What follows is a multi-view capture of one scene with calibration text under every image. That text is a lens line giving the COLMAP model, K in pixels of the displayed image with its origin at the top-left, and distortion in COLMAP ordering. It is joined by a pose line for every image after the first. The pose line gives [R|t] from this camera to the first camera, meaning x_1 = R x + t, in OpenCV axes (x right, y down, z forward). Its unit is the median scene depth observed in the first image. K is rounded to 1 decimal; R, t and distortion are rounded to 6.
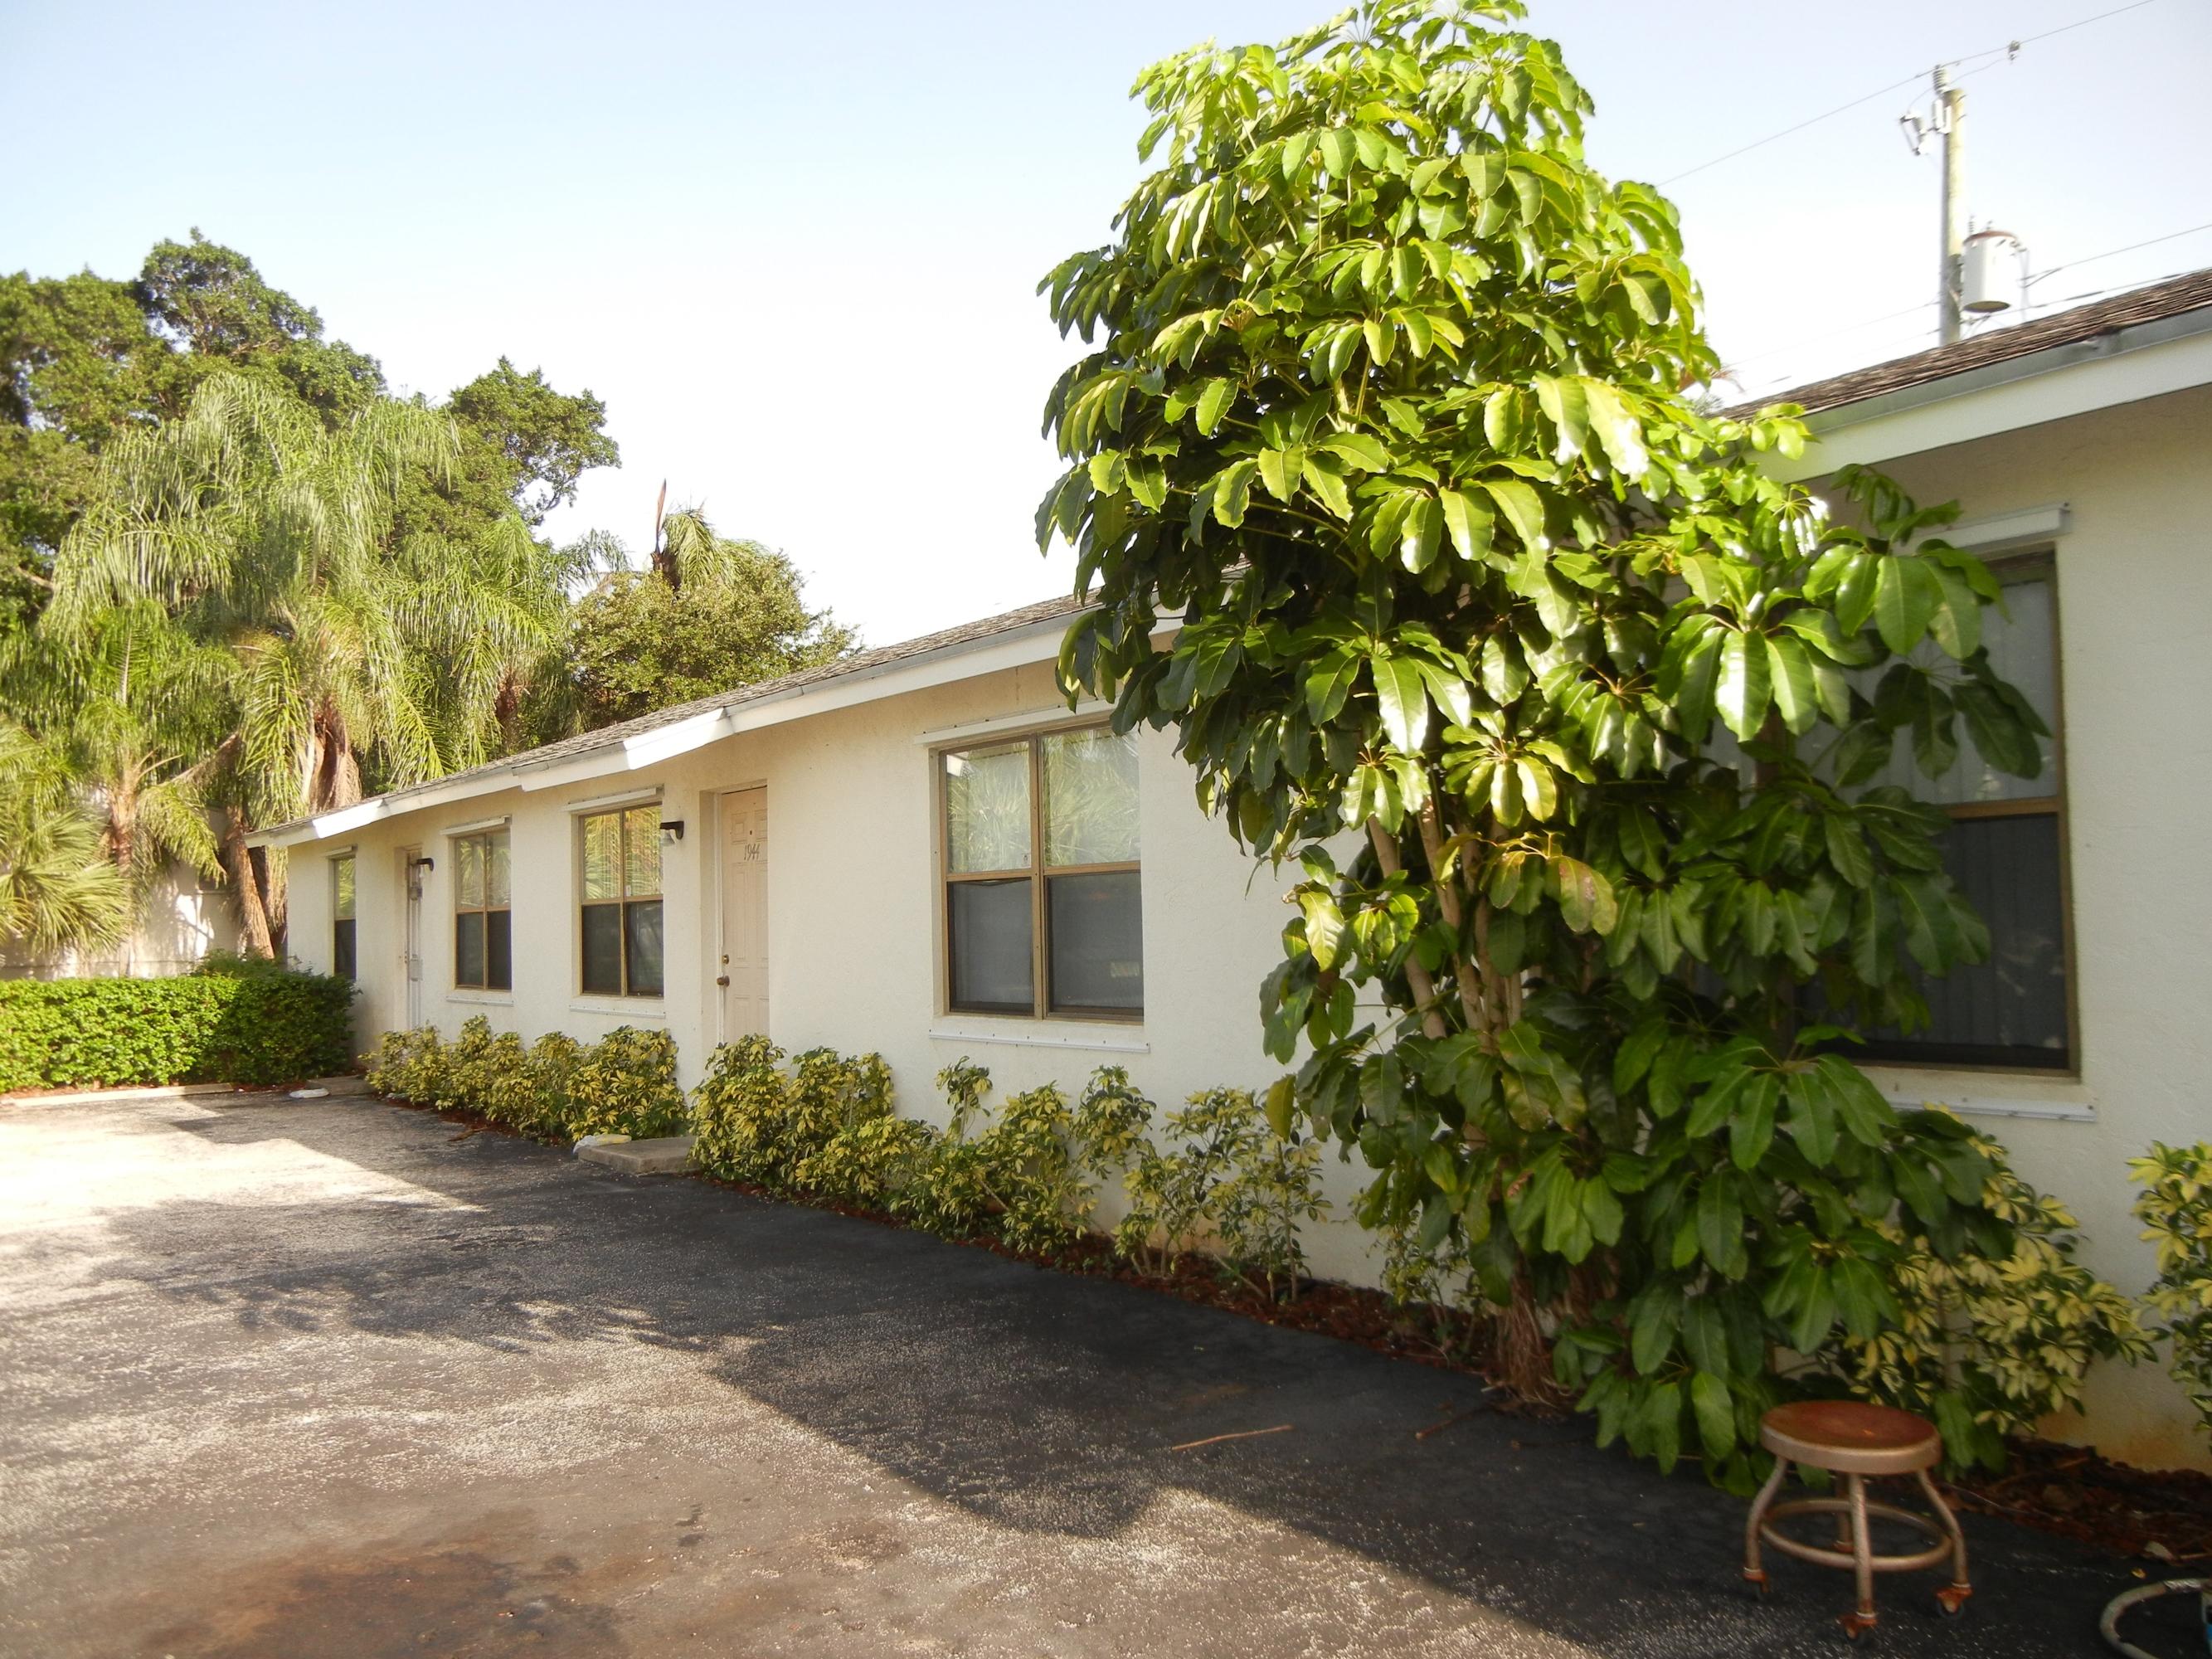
lens RADIAL K [[1908.2, 0, 1106.0], [0, 1908.2, 829.5], [0, 0, 1]] dist [-0.000259, 0.011663]
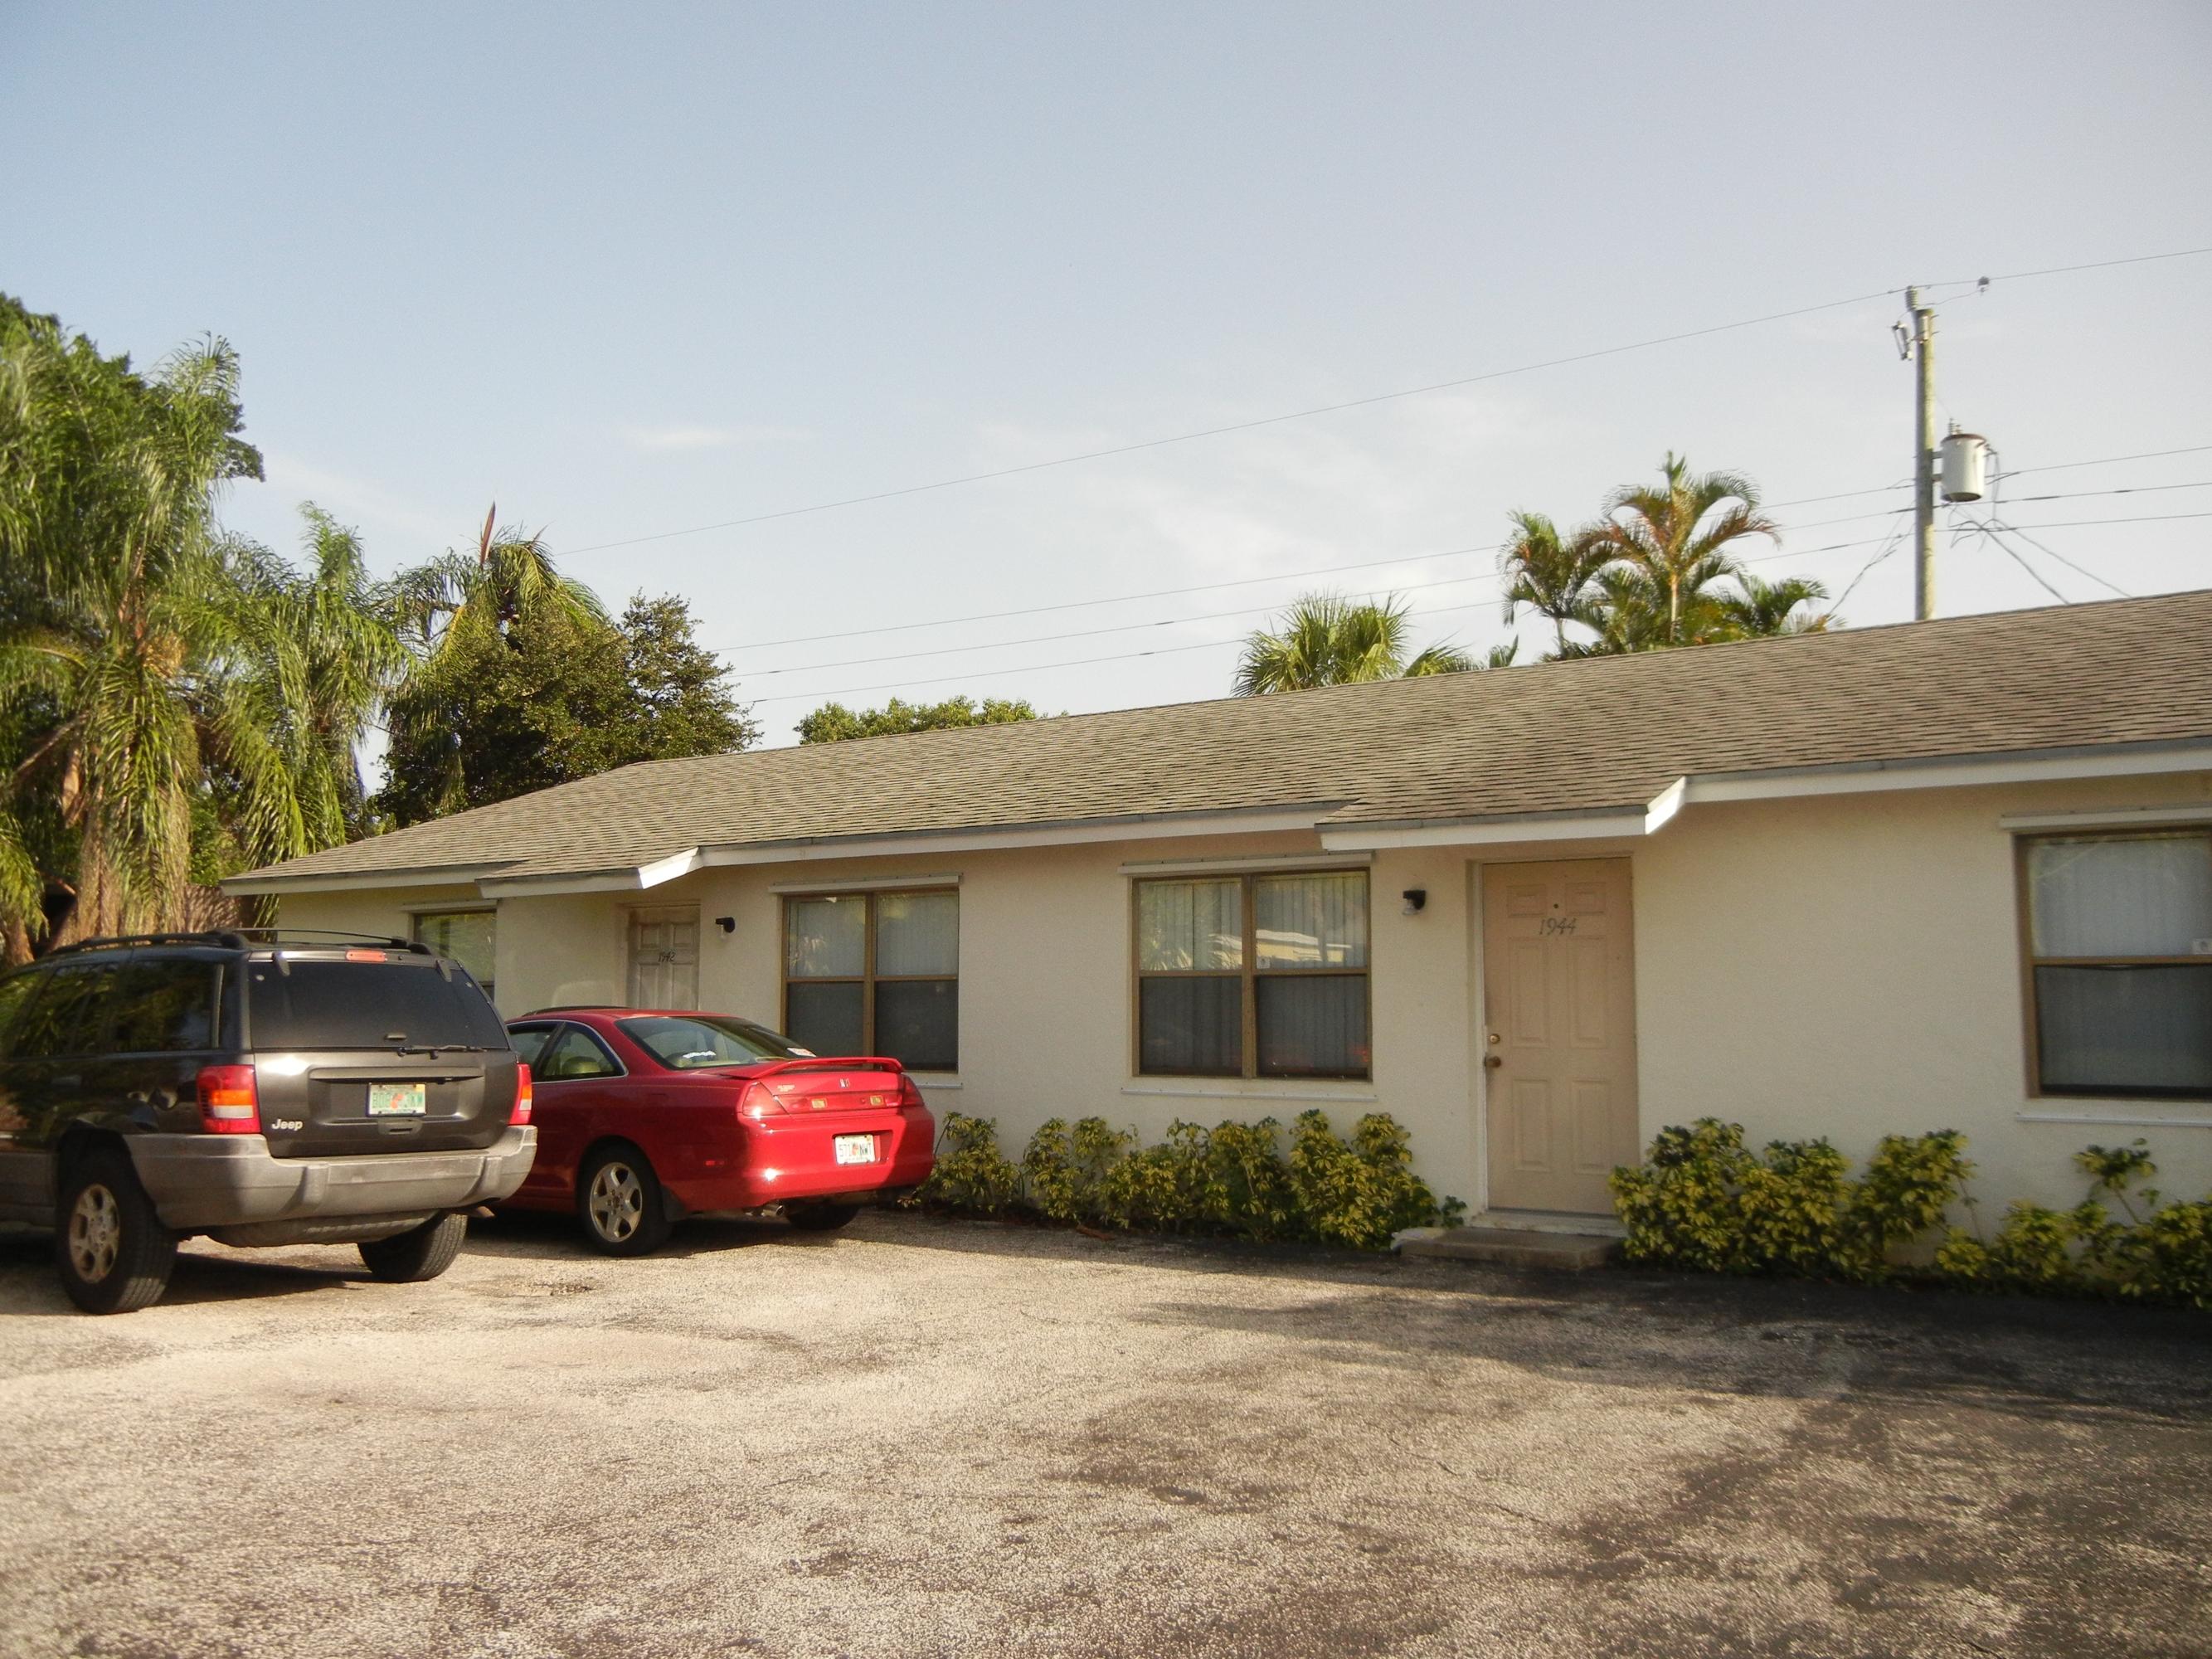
lens RADIAL K [[1908.2, 0, 1106.0], [0, 1908.2, 829.5], [0, 0, 1]] dist [-0.000259, 0.011663]
pose [[0.936248, 0.056817, 0.346716, -0.484846], [-0.038896, 0.997533, -0.058437, 0.018342], [-0.349181, 0.041226, 0.936148, 0.120721]]
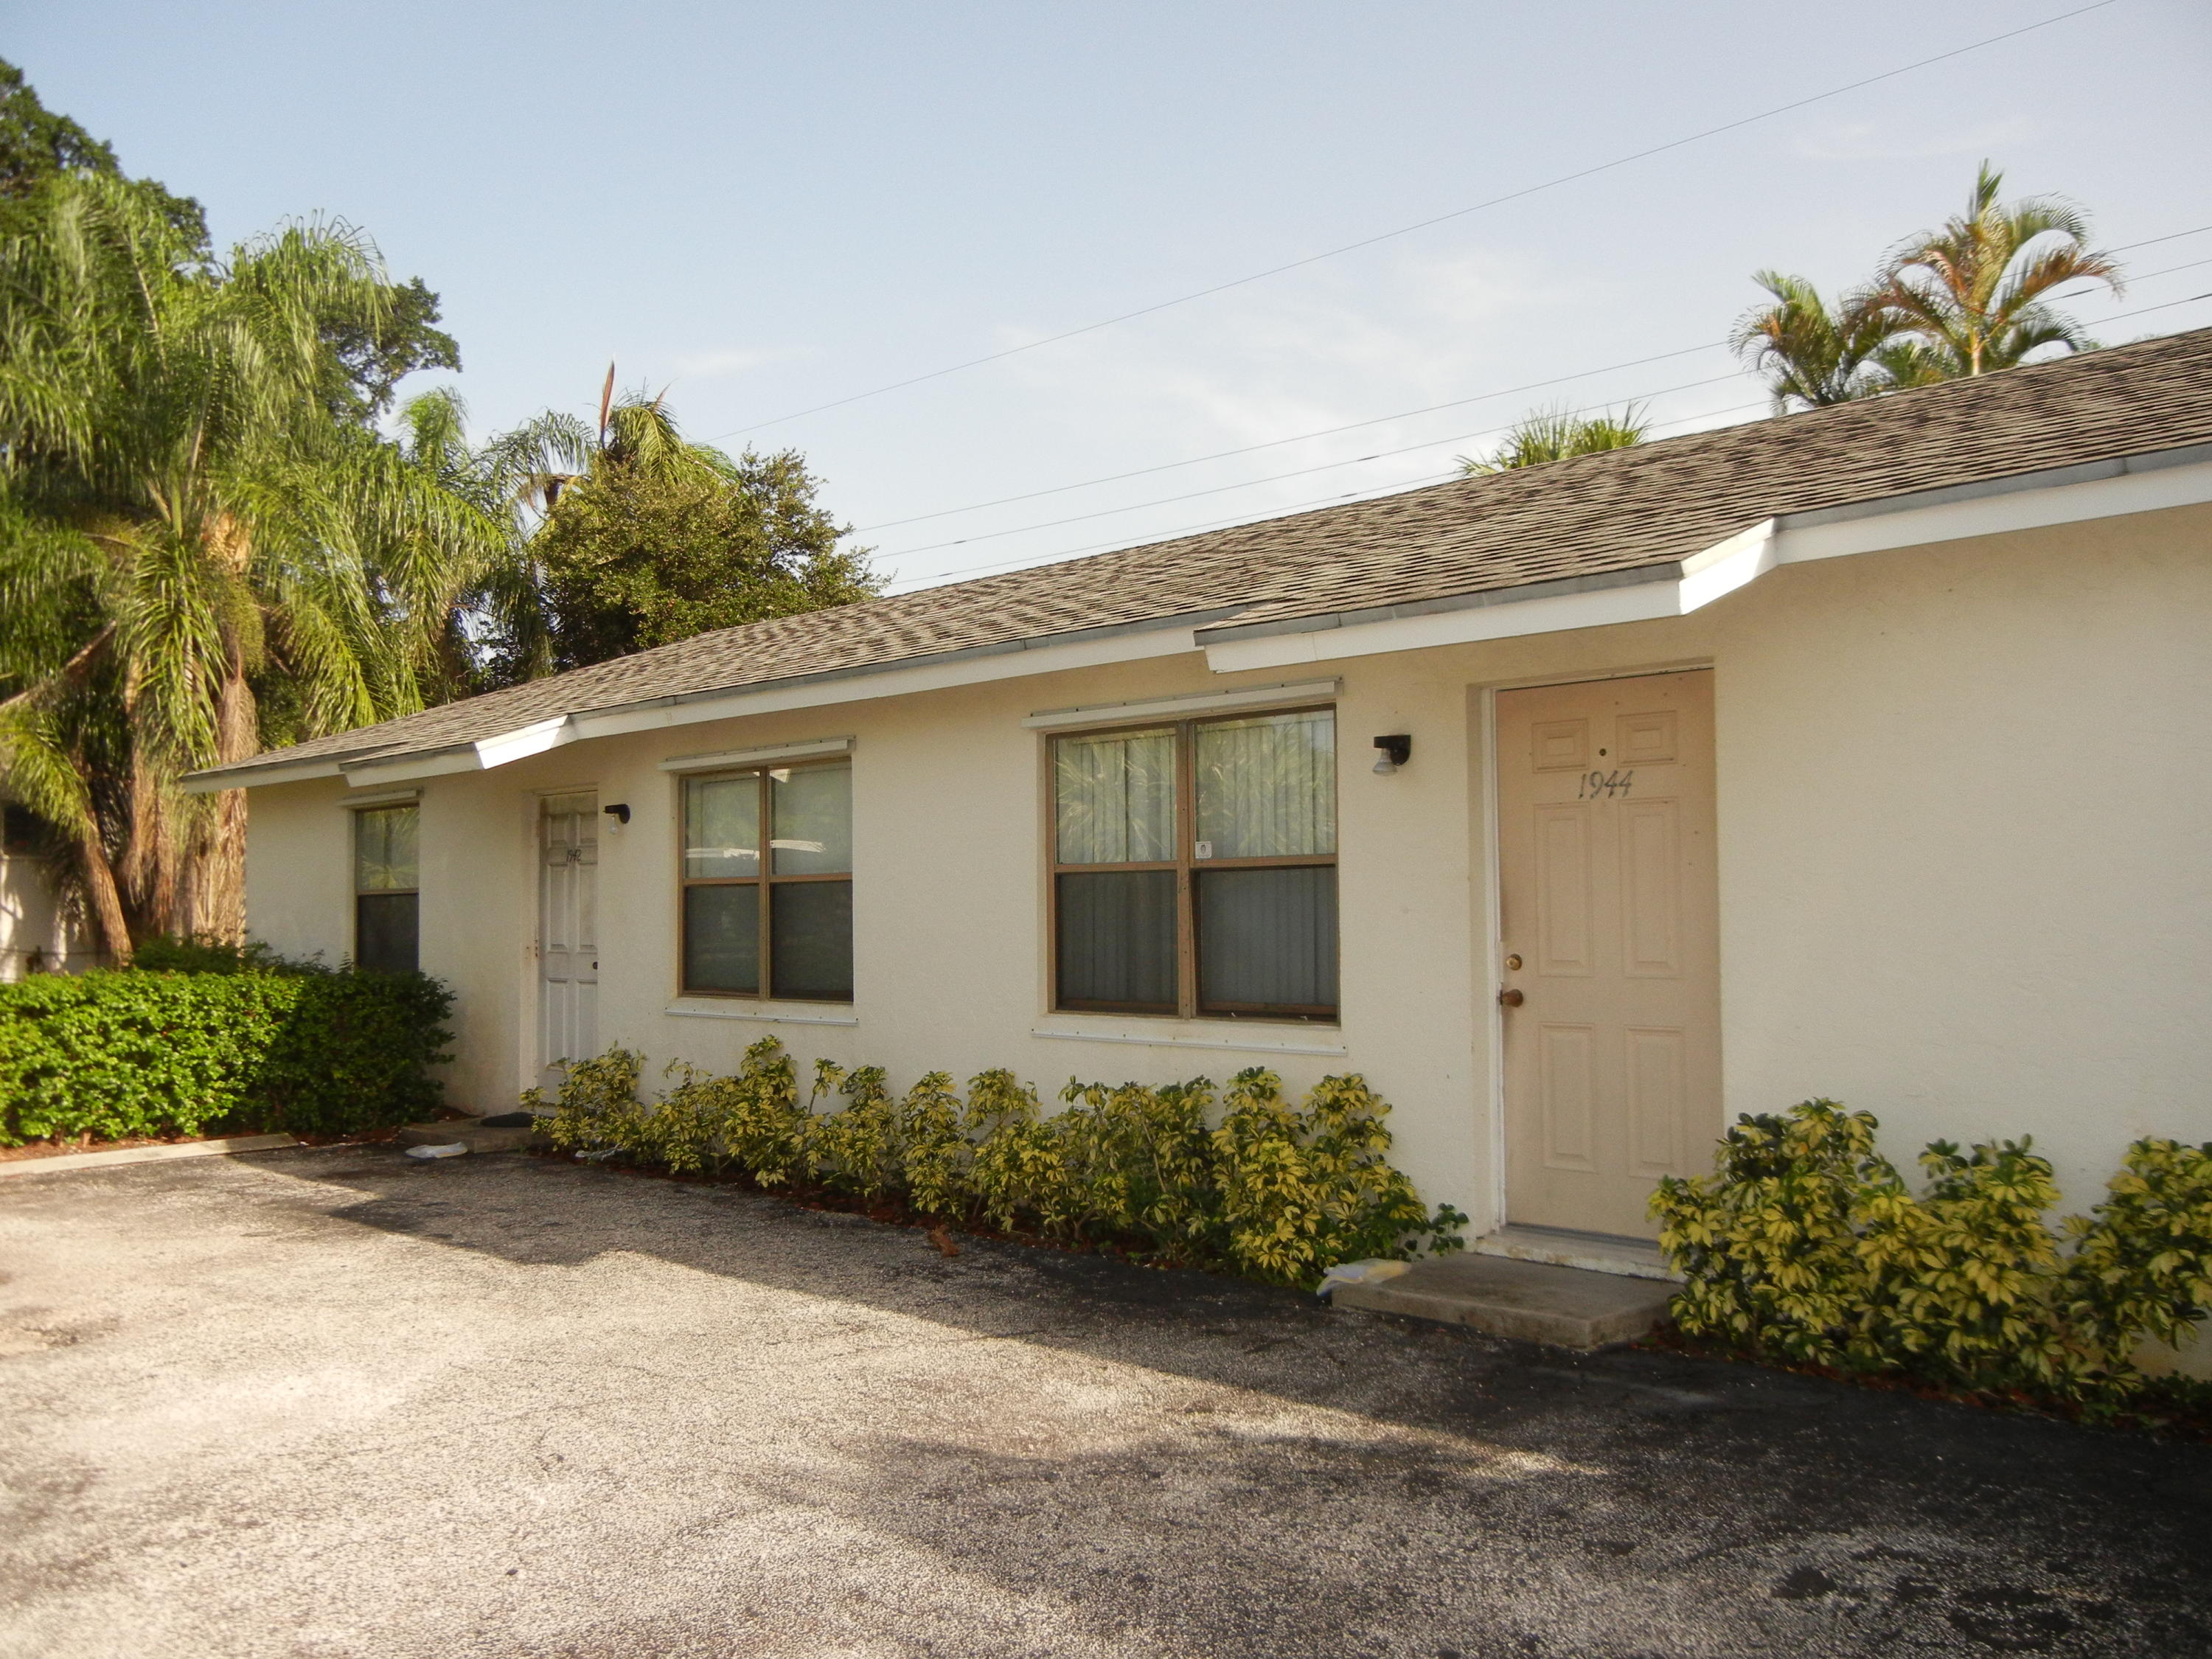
lens RADIAL K [[1908.1, 0, 1106.0], [0, 1908.1, 829.5], [0, 0, 1]] dist [-0.000259, 0.011663]
pose [[0.984850, 0.020419, 0.172202, -0.294068], [-0.021032, 0.999777, 0.001734, 0.018511], [-0.172128, -0.005330, 0.985060, 0.288503]]
